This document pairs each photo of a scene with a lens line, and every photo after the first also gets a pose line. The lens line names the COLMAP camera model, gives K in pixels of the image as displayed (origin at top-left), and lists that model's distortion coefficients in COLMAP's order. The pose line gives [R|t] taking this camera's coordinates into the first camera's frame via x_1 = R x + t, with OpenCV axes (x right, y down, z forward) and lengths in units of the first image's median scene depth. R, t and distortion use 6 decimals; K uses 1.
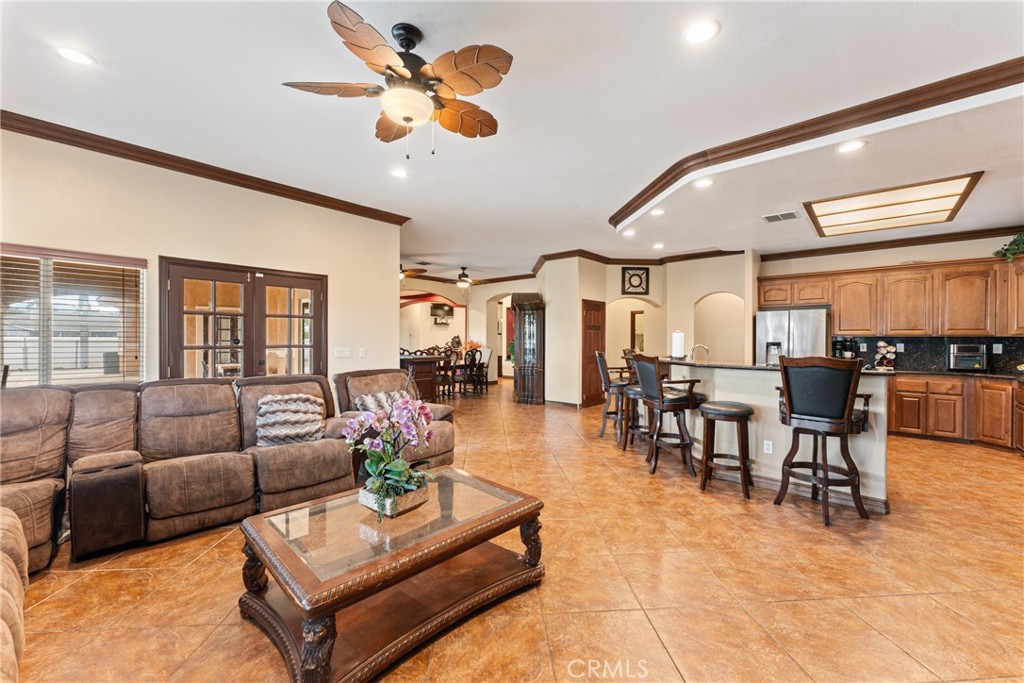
lens RADIAL K [[409.7, 0, 513.2], [0, 409.7, 345.4], [0, 0, 1]] dist [-0.000008, -0.000496]
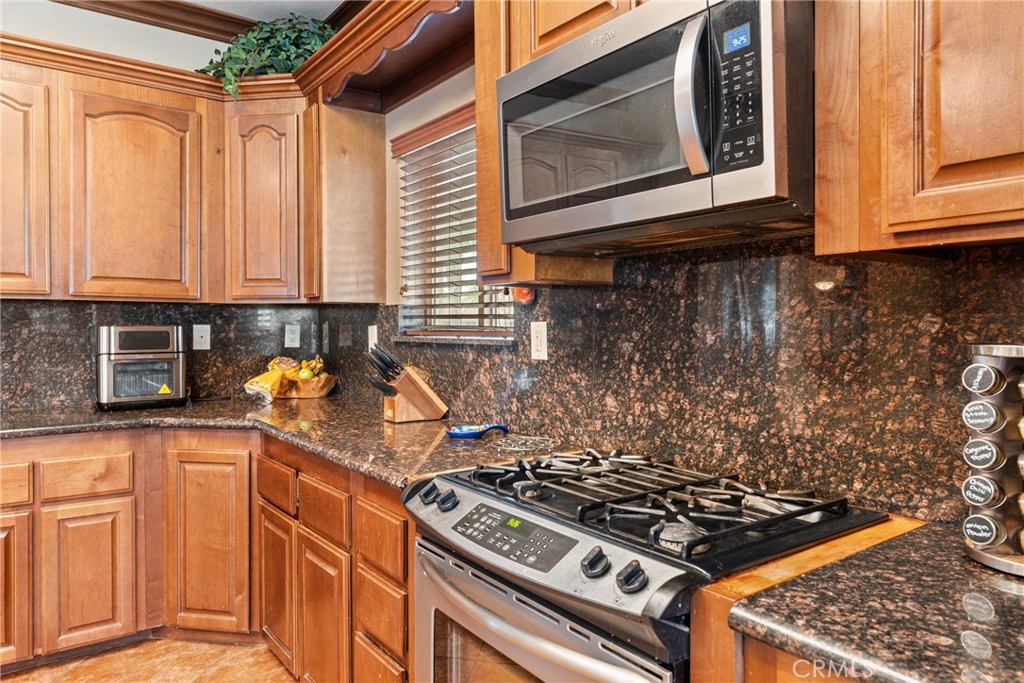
lens RADIAL K [[691.7, 0, 512.5], [0, 691.7, 334.5], [0, 0, 1]] dist [0.001927, 0.000508]
pose [[0.213566, -0.014497, 0.976821, 0.641084], [0.002392, 0.999895, 0.014317, -0.002320], [-0.976926, -0.000721, 0.213578, 0.600444]]
